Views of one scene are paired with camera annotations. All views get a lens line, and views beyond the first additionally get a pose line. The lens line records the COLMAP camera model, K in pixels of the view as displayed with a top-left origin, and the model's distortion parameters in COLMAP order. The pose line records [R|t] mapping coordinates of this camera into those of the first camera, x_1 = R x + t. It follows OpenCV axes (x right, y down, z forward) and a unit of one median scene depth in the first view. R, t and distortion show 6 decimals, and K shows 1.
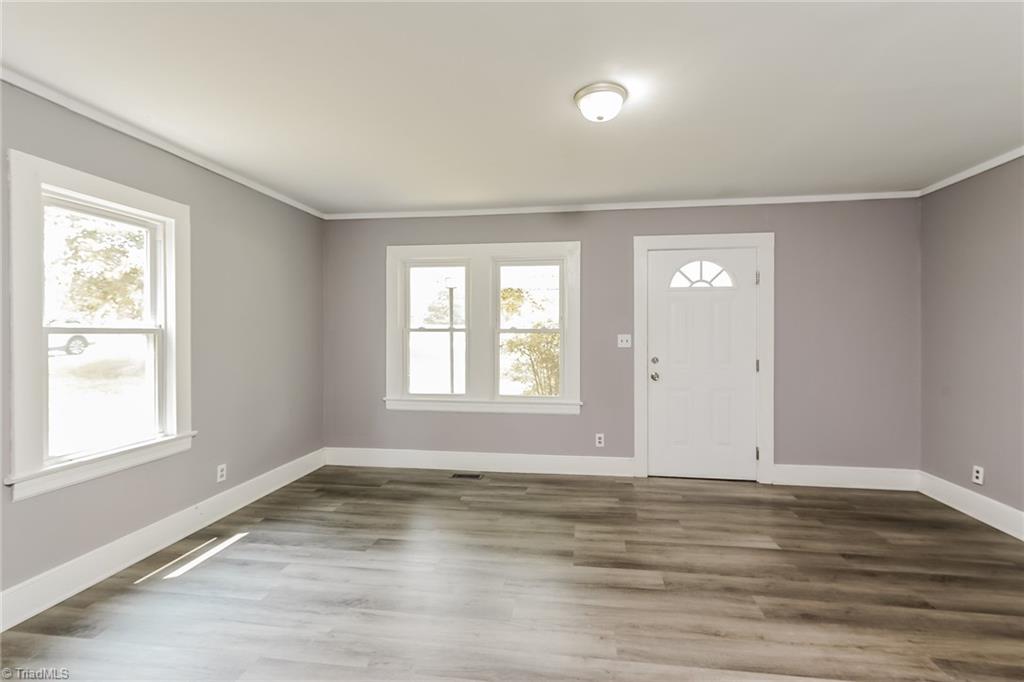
lens RADIAL K [[470.6, 0, 516.4], [0, 470.6, 339.5], [0, 0, 1]] dist [0.008036, -0.002544]
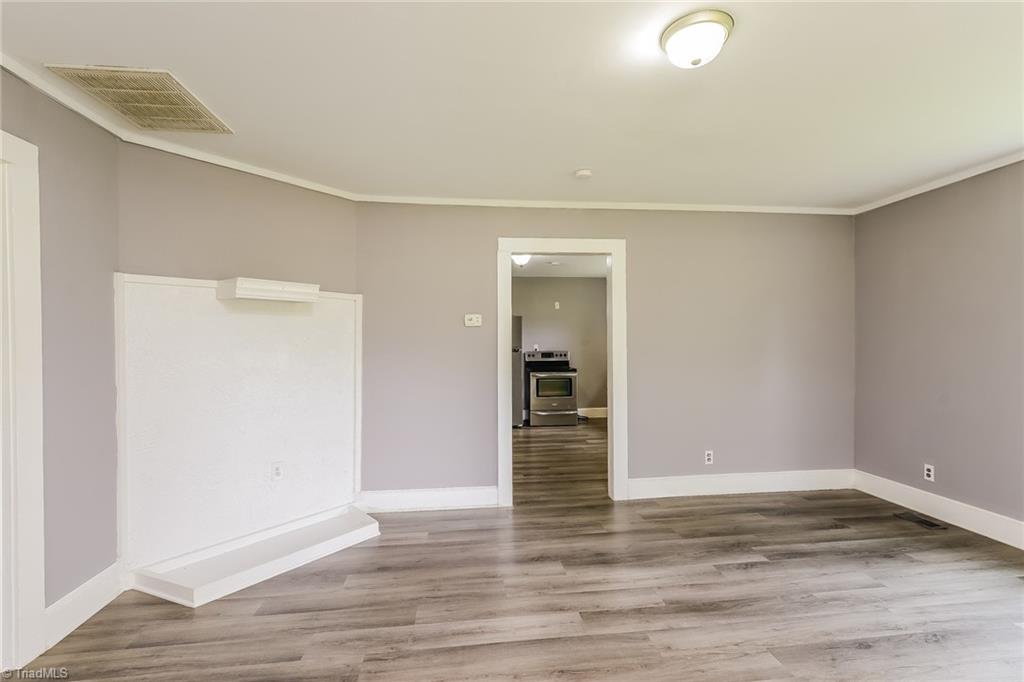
lens RADIAL K [[470.6, 0, 511.3], [0, 470.6, 344.2], [0, 0, 1]] dist [0.008036, -0.002544]
pose [[-0.966016, 0.010921, -0.258253, 0.450628], [0.007974, 0.999891, 0.012454, -0.015812], [0.258361, 0.009972, -0.965997, 1.117089]]
